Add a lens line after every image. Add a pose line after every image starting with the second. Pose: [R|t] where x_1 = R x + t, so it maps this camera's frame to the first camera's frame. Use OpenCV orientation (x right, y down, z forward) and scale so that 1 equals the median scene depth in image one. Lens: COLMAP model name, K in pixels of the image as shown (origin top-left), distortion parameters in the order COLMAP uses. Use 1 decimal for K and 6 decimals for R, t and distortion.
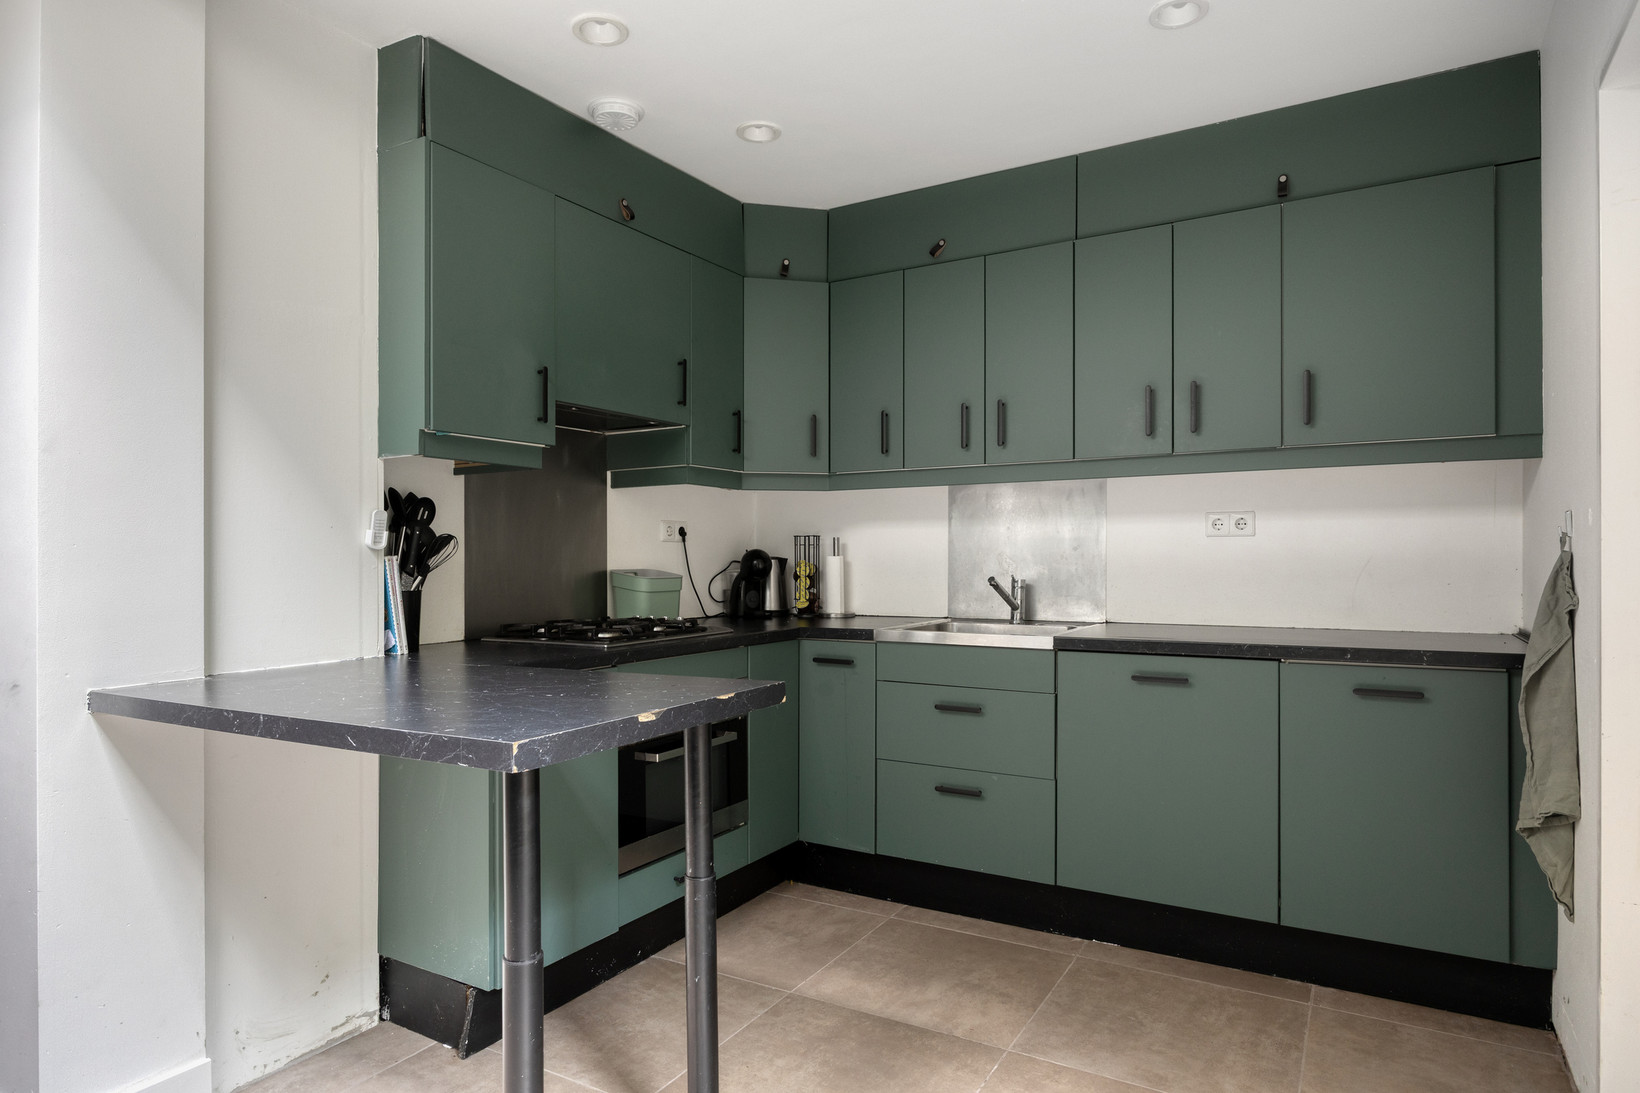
lens RADIAL K [[948.7, 0, 818.8], [0, 948.7, 552.8], [0, 0, 1]] dist [-0.002281, -0.000046]
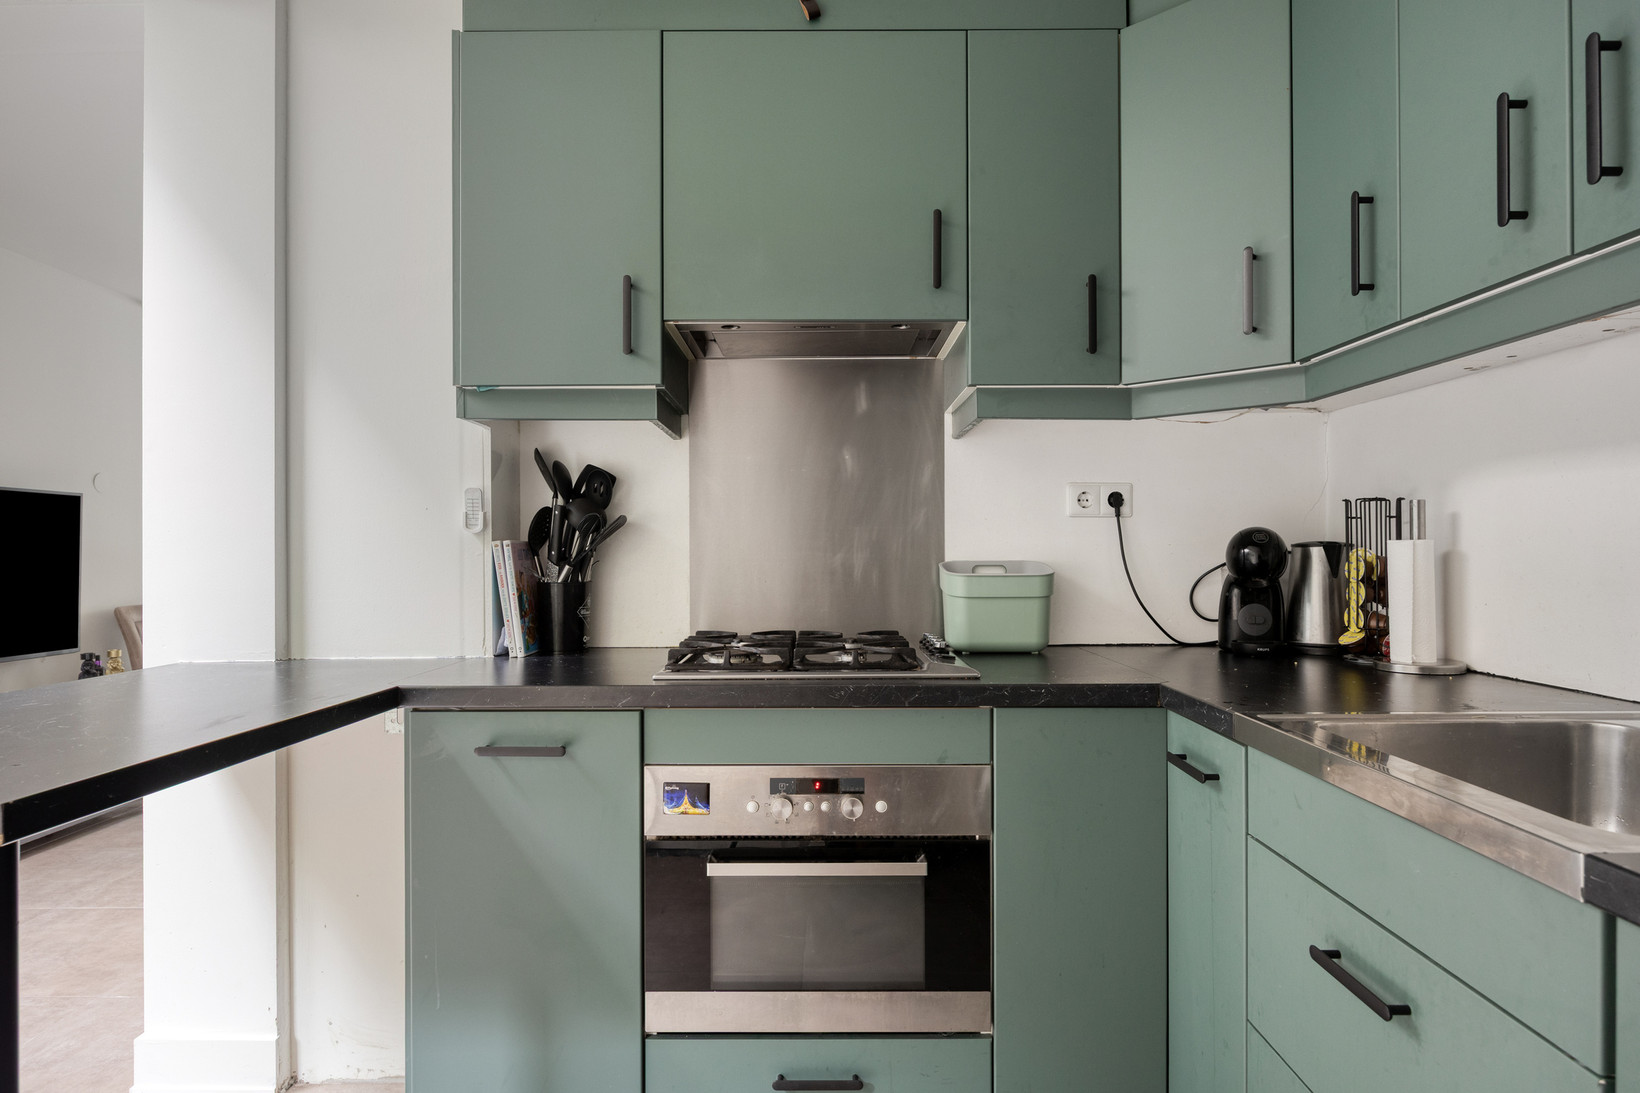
lens RADIAL K [[948.7, 0, 821.4], [0, 948.7, 543.9], [0, 0, 1]] dist [-0.002281, -0.000046]
pose [[0.510255, -0.000888, -0.860023, 0.282407], [0.004271, 0.999990, 0.001501, 0.003989], [0.860013, -0.004439, 0.510253, 0.535475]]
